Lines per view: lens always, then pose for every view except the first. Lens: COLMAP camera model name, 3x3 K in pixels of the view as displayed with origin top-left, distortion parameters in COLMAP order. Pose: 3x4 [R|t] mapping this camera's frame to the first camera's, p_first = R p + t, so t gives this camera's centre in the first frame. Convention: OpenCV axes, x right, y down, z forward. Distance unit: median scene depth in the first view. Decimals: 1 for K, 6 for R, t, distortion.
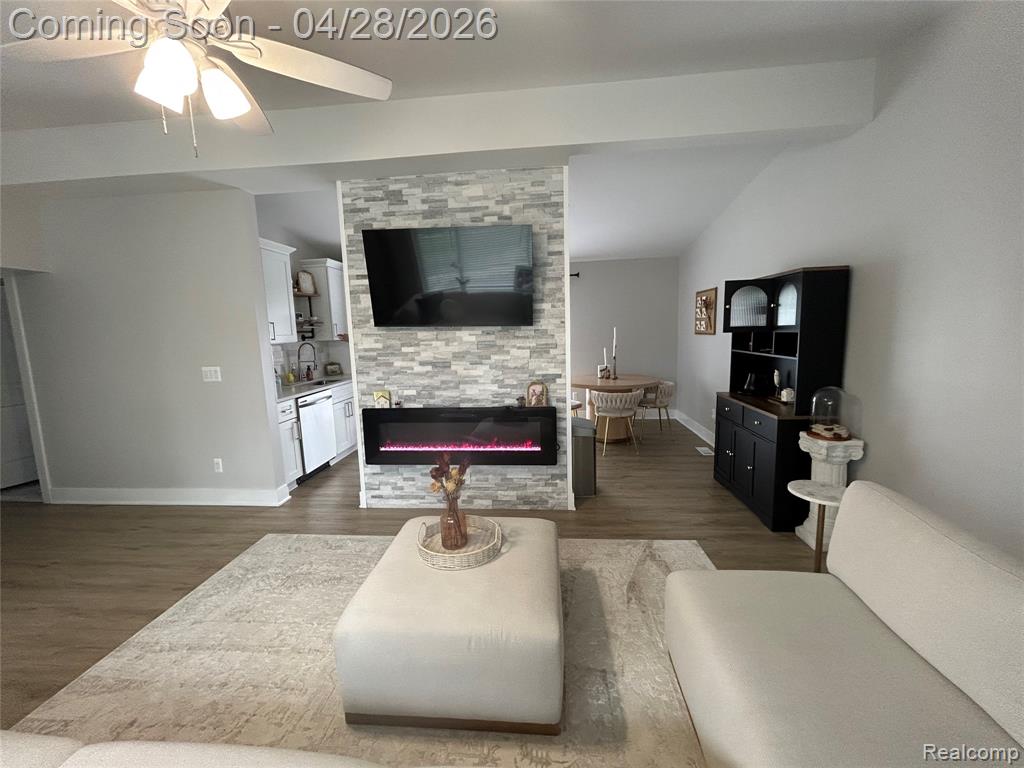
lens RADIAL K [[412.2, 0, 510.8], [0, 412.2, 381.4], [0, 0, 1]] dist [0.009088, 0.000053]
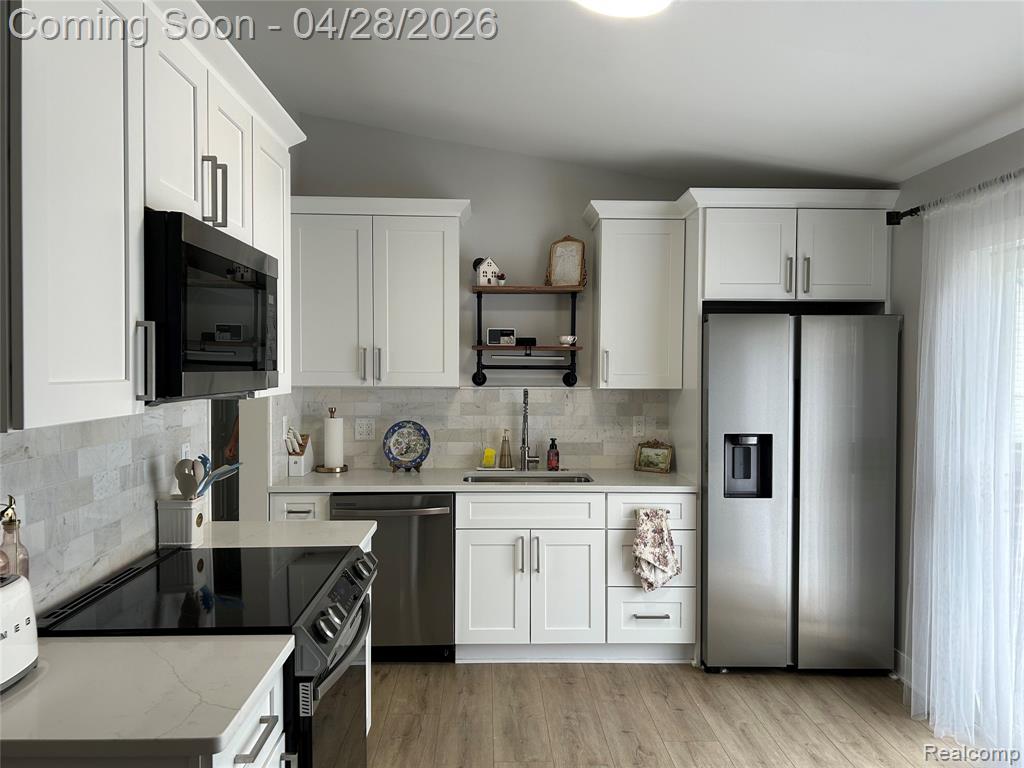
lens RADIAL K [[778.4, 0, 511.8], [0, 778.4, 383.3], [0, 0, 1]] dist [0.016833, 0.001378]
pose [[0.124527, 0.057847, -0.990528, 0.371011], [-0.139799, 0.989363, 0.040203, -0.128339], [0.982318, 0.133468, 0.131290, 0.823382]]
